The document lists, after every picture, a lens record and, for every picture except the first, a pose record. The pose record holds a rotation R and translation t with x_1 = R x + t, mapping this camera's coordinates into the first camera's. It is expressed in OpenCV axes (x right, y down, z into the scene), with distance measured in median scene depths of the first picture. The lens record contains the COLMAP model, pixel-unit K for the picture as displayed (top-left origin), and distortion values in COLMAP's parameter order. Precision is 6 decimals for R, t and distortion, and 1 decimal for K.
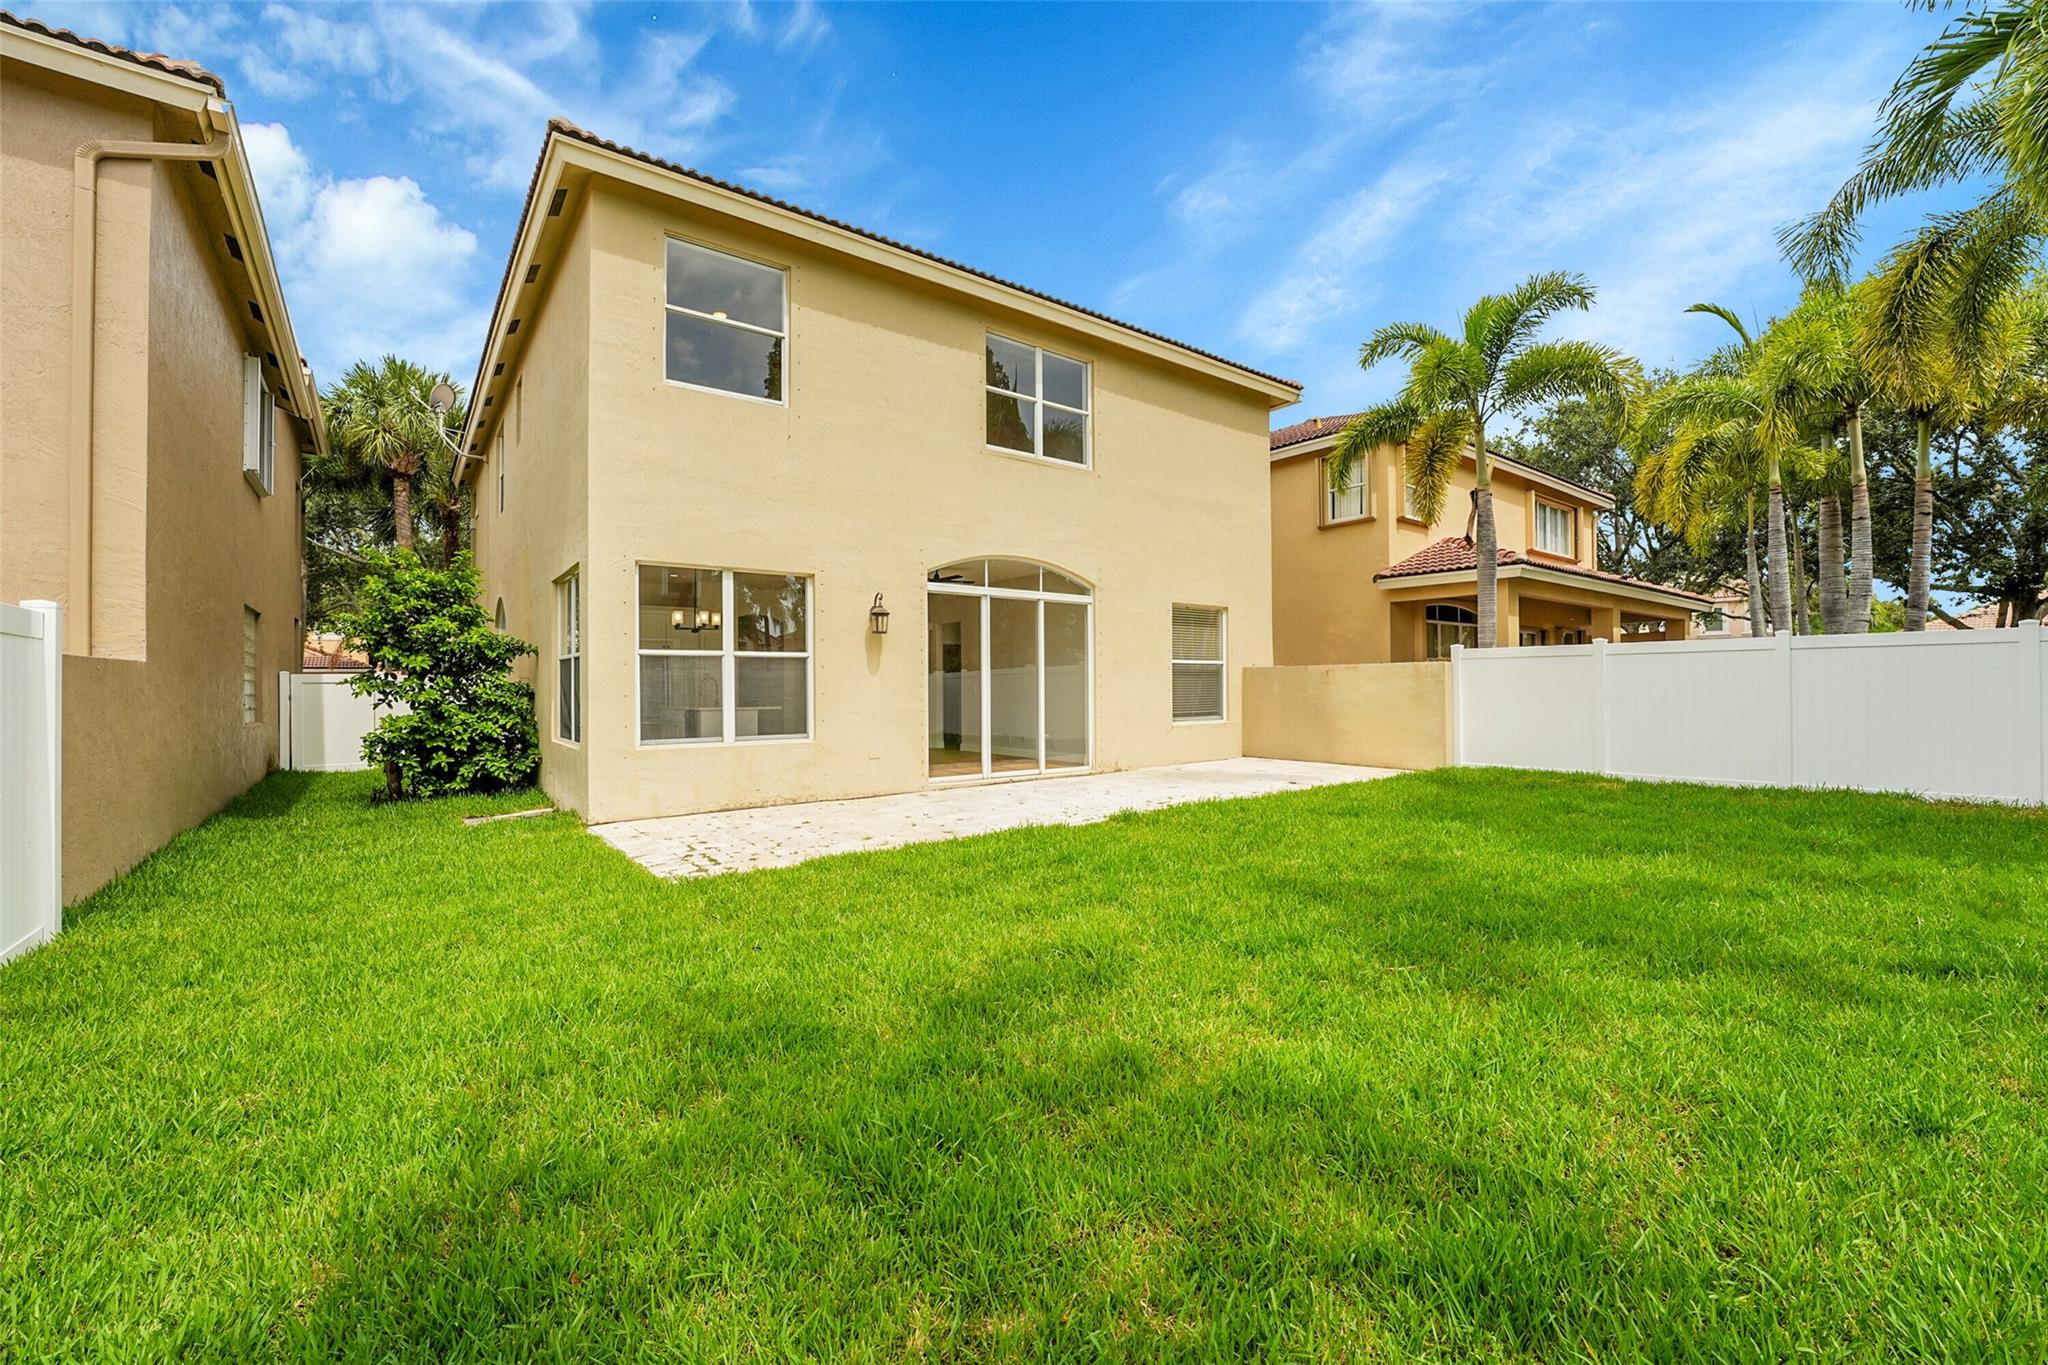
lens RADIAL K [[844.5, 0, 1029.5], [0, 844.5, 679.6], [0, 0, 1]] dist [-0.021042, 0.000557]
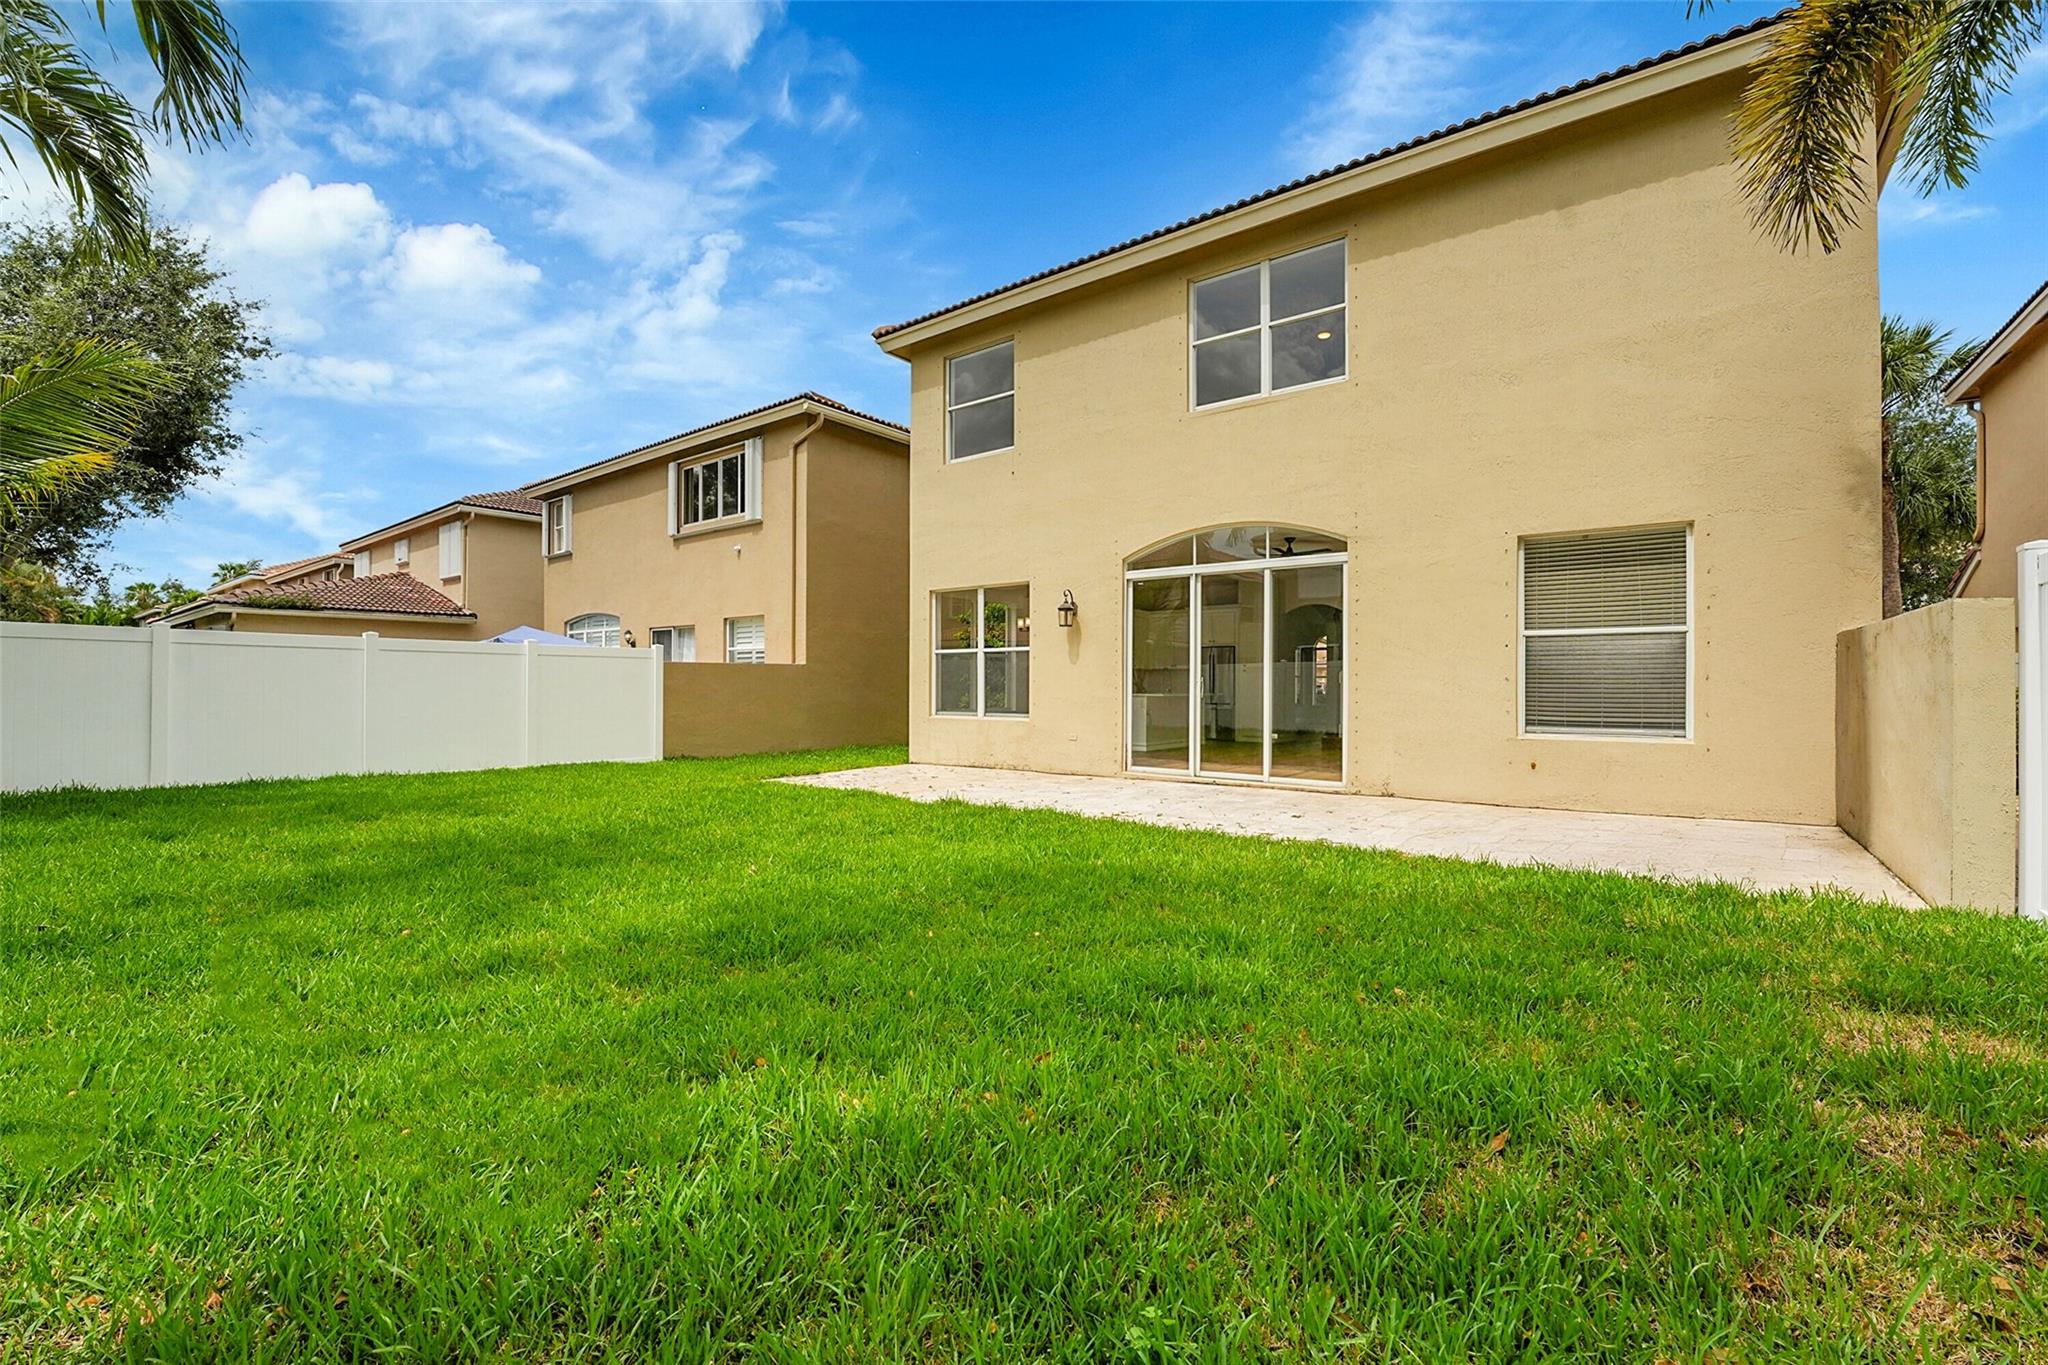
lens RADIAL K [[844.5, 0, 1027.4], [0, 844.5, 678.2], [0, 0, 1]] dist [-0.021042, 0.000557]
pose [[0.262631, 0.001492, -0.964895, 0.800170], [0.010265, 0.999938, 0.004340, 0.006807], [0.964842, -0.011045, 0.262600, 0.601920]]
